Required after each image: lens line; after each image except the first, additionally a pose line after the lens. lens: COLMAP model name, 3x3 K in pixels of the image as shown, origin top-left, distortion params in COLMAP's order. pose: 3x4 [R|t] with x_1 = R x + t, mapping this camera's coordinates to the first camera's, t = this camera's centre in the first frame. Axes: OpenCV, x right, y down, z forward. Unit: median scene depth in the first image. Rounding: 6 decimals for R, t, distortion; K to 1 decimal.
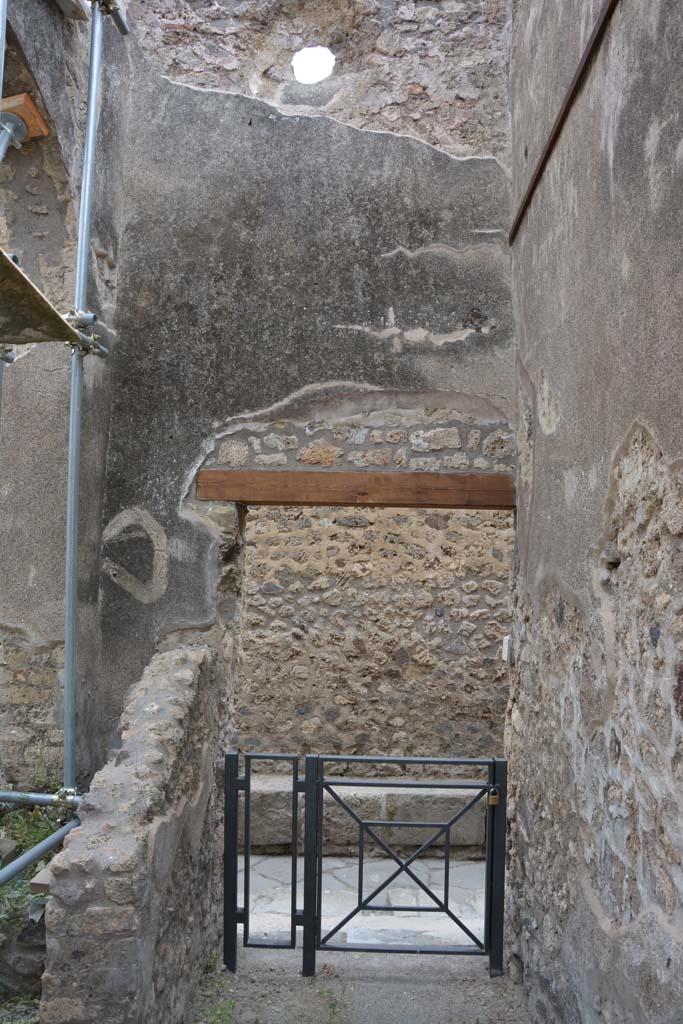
lens RADIAL K [[802.3, 0, 347.5], [0, 802.3, 511.1], [0, 0, 1]] dist [-0.168165, 0.127879]
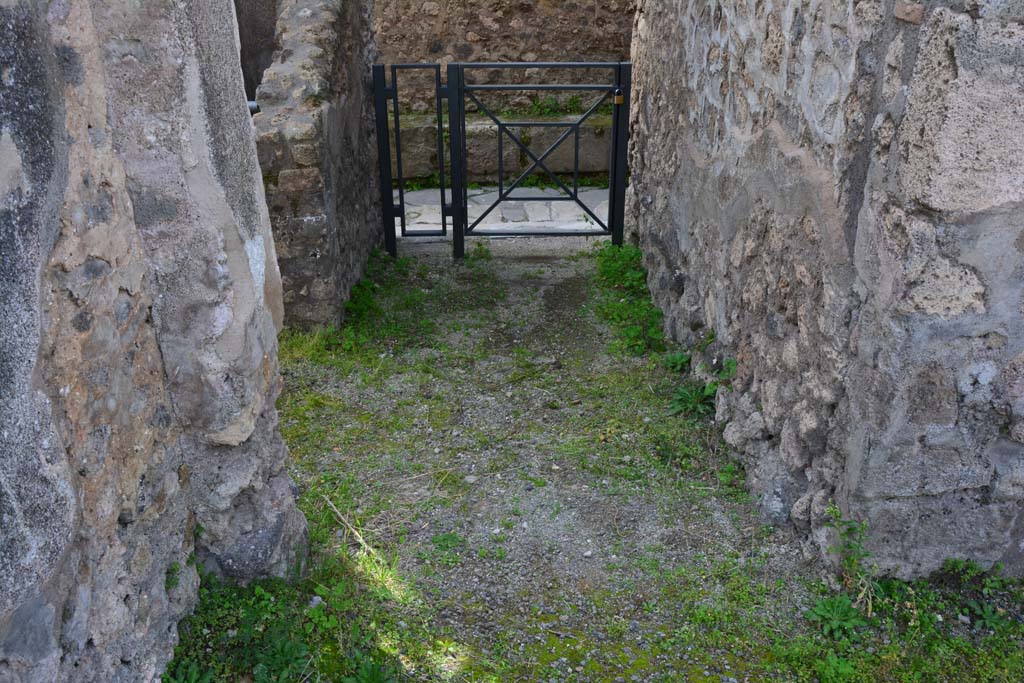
lens RADIAL K [[857.0, 0, 512.0], [0, 857.0, 341.5], [0, 0, 1]] dist [-0.131056, 0.147103]
pose [[0.998630, -0.040475, 0.033165, -0.016137], [0.017892, 0.859711, 0.510467, 0.042323], [-0.049173, -0.509175, 0.859257, -0.180734]]
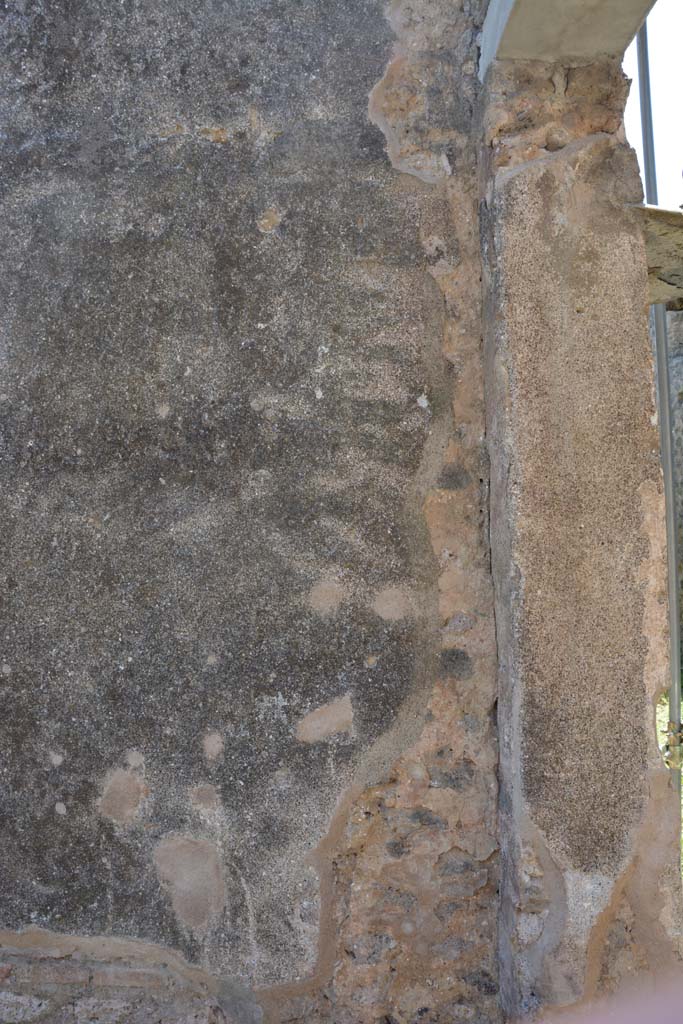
lens RADIAL K [[795.6, 0, 341.5], [0, 795.6, 512.0], [0, 0, 1]] dist [-0.169579, 0.123881]
pose [[0.059617, -0.033541, -0.997658, 0.211059], [0.093104, 0.995266, -0.027897, 0.041793], [0.993870, -0.091223, 0.062458, 0.075787]]
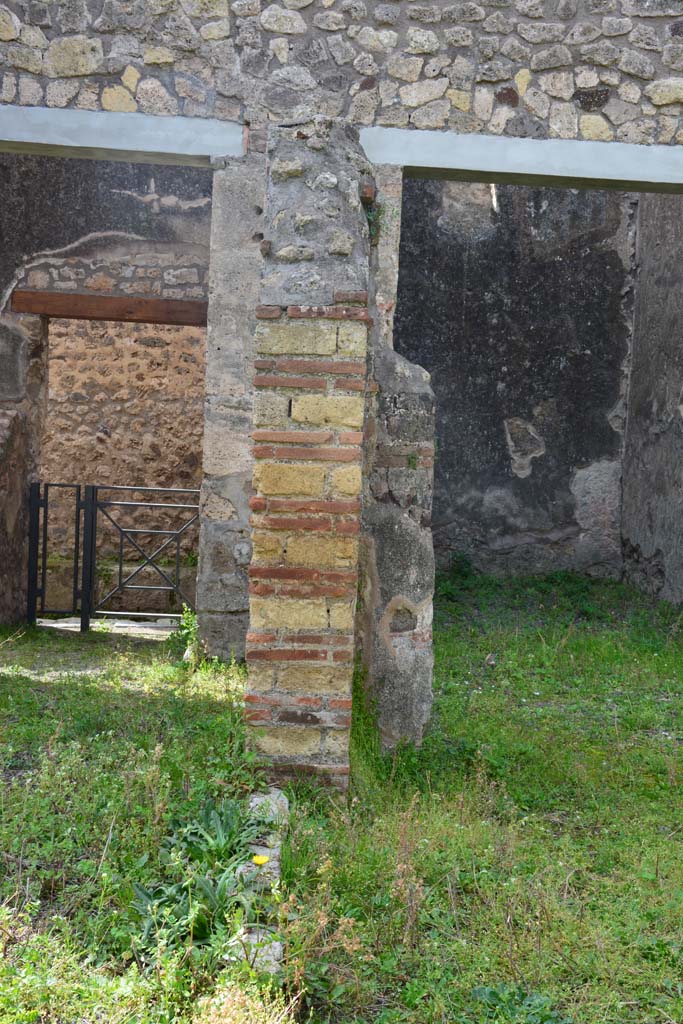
lens RADIAL K [[1157.3, 0, 341.5], [0, 1157.3, 512.0], [0, 0, 1]] dist [-0.007635, 0.305926]
pose [[0.995246, 0.025021, 0.094128, 0.209857], [-0.037085, 0.990992, 0.128684, 0.051939], [-0.090061, -0.131563, 0.987208, -1.142021]]
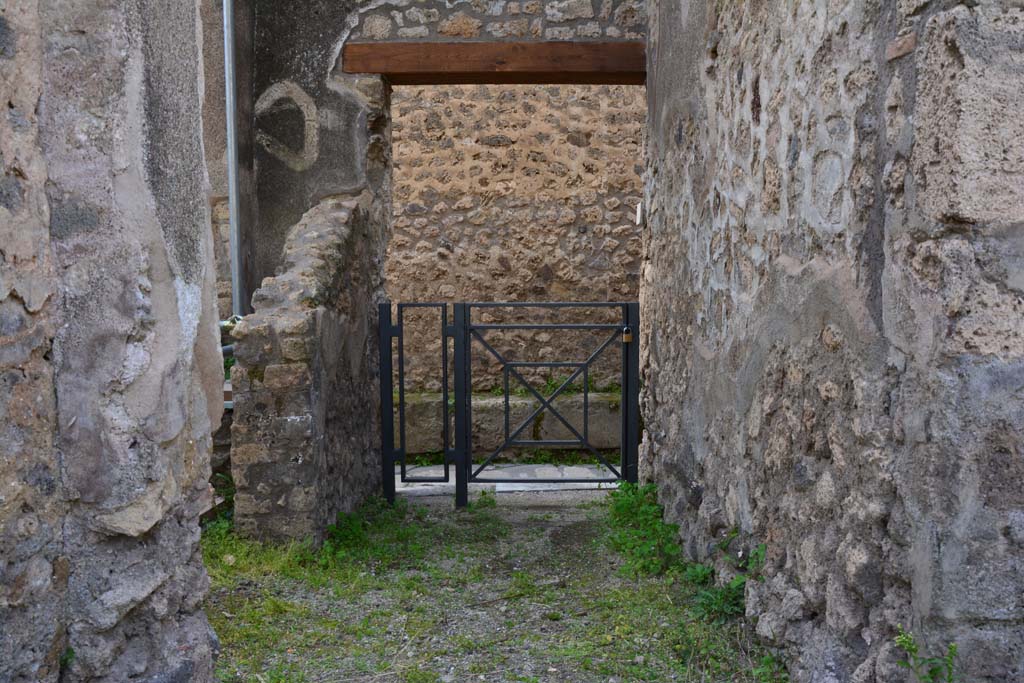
lens RADIAL K [[861.9, 0, 513.6], [0, 861.9, 344.6], [0, 0, 1]] dist [-0.134151, 0.153915]
pose [[0.999538, -0.023317, 0.019479, 0.004792], [0.020178, 0.988759, 0.148150, 0.177286], [-0.022715, -0.147689, 0.988773, -0.162018]]
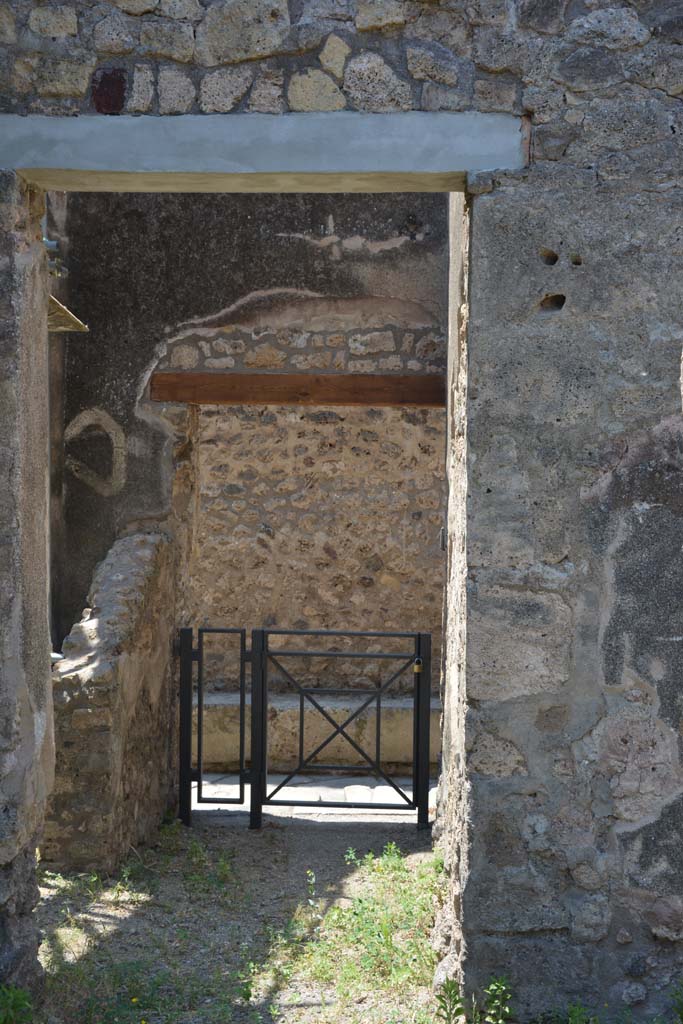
lens RADIAL K [[1218.9, 0, 341.6], [0, 1218.9, 516.6], [0, 0, 1]] dist [0.005989, 0.345886]
pose [[0.999508, -0.003152, -0.031197, 0.118482], [0.006260, 0.994964, 0.100037, -0.021497], [0.030725, -0.100183, 0.994495, -0.647554]]
